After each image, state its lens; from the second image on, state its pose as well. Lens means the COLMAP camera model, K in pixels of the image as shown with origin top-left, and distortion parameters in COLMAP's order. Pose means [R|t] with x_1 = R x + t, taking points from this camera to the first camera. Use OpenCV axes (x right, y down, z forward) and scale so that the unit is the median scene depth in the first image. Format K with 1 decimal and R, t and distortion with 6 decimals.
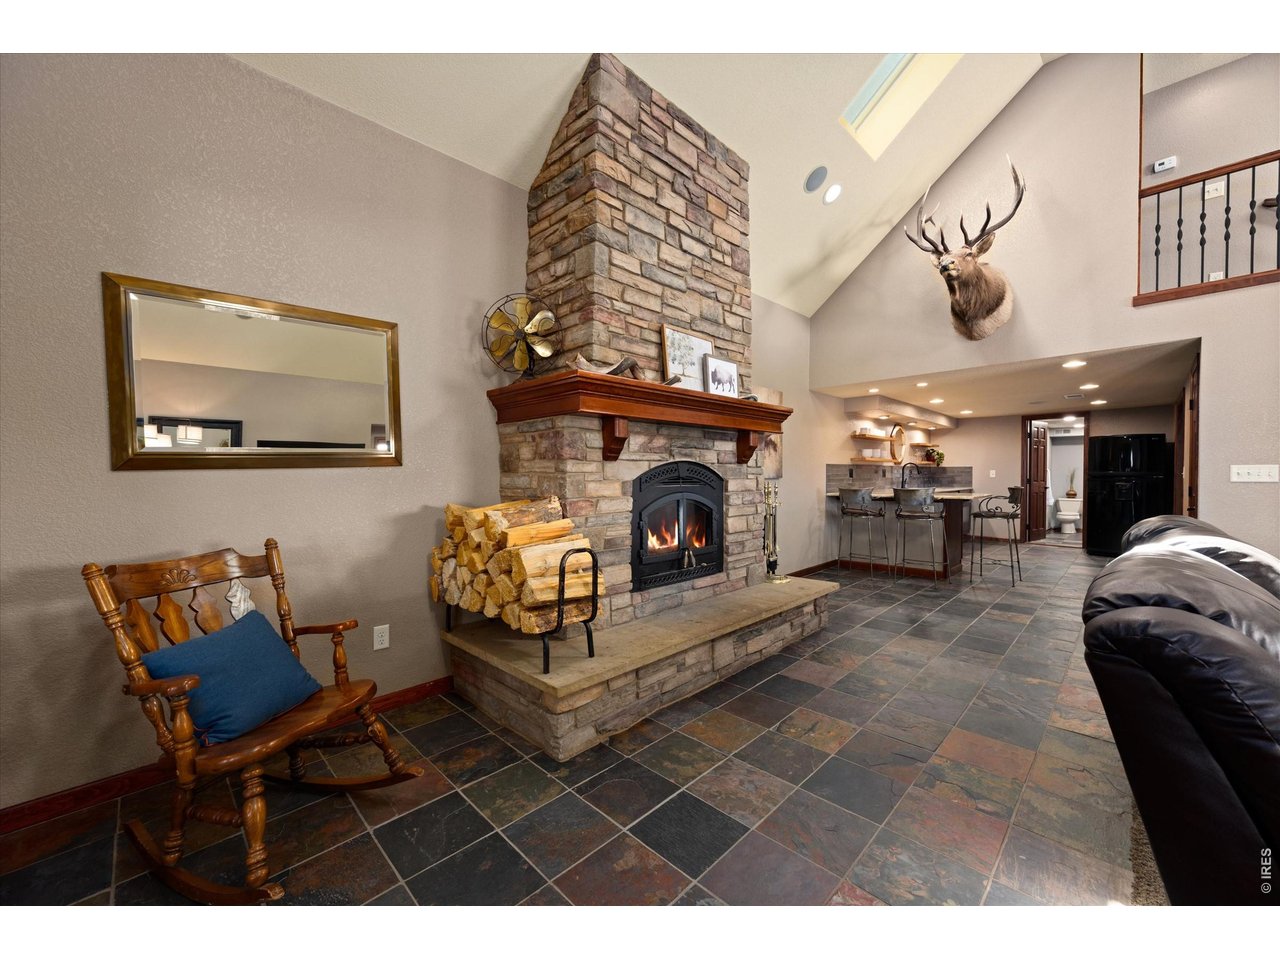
lens RADIAL K [[501.9, 0, 642.8], [0, 501.9, 481.4], [0, 0, 1]] dist [-0.000816, 0.000068]
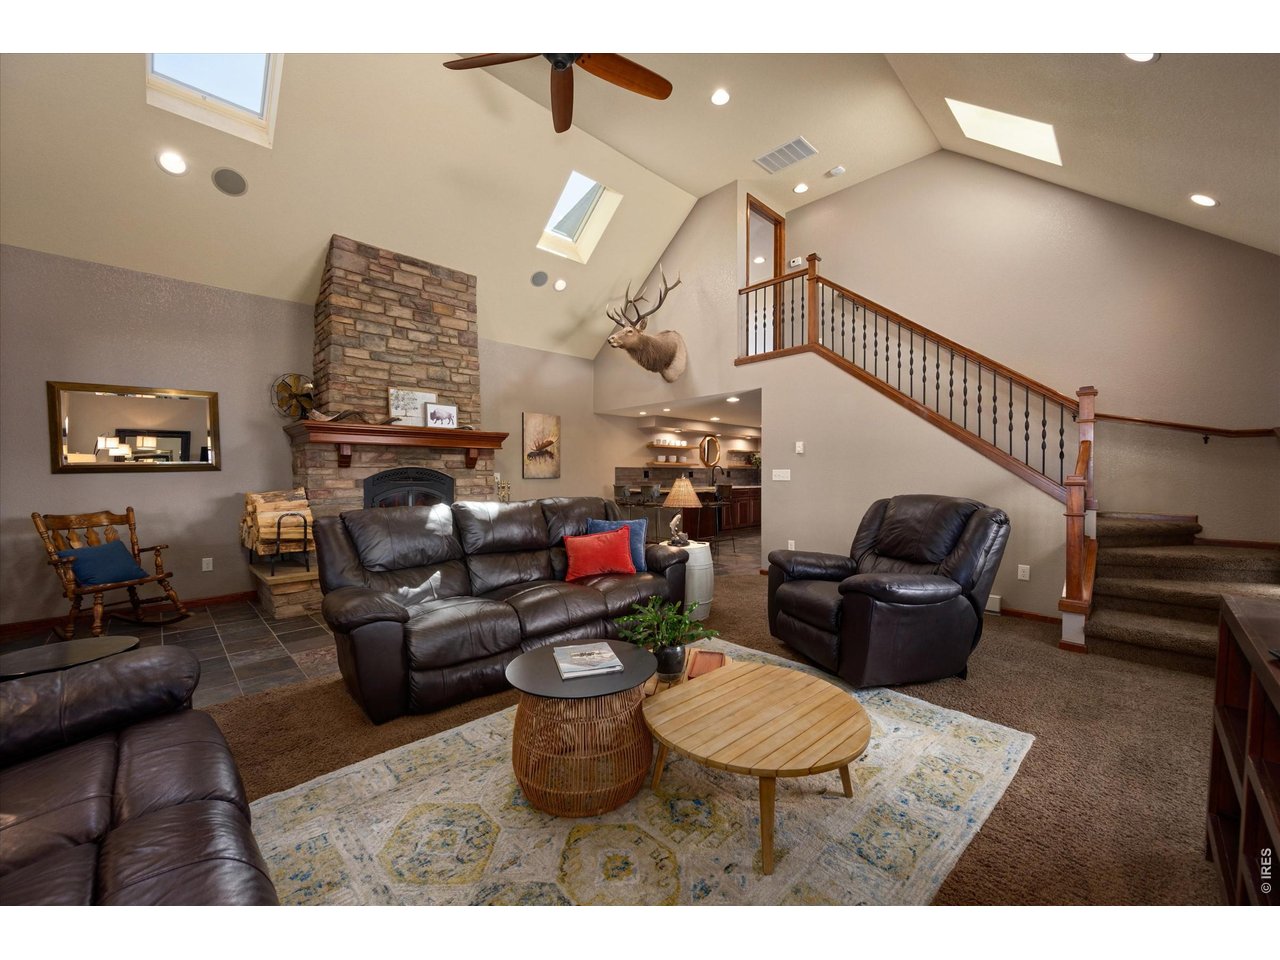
lens RADIAL K [[501.9, 0, 637.3], [0, 501.9, 481.0], [0, 0, 1]] dist [-0.000816, 0.000068]
pose [[0.999961, 0.003111, -0.008304, 0.868591], [-0.003099, 0.999994, 0.001451, -0.000640], [0.008309, -0.001425, 0.999964, -0.665257]]
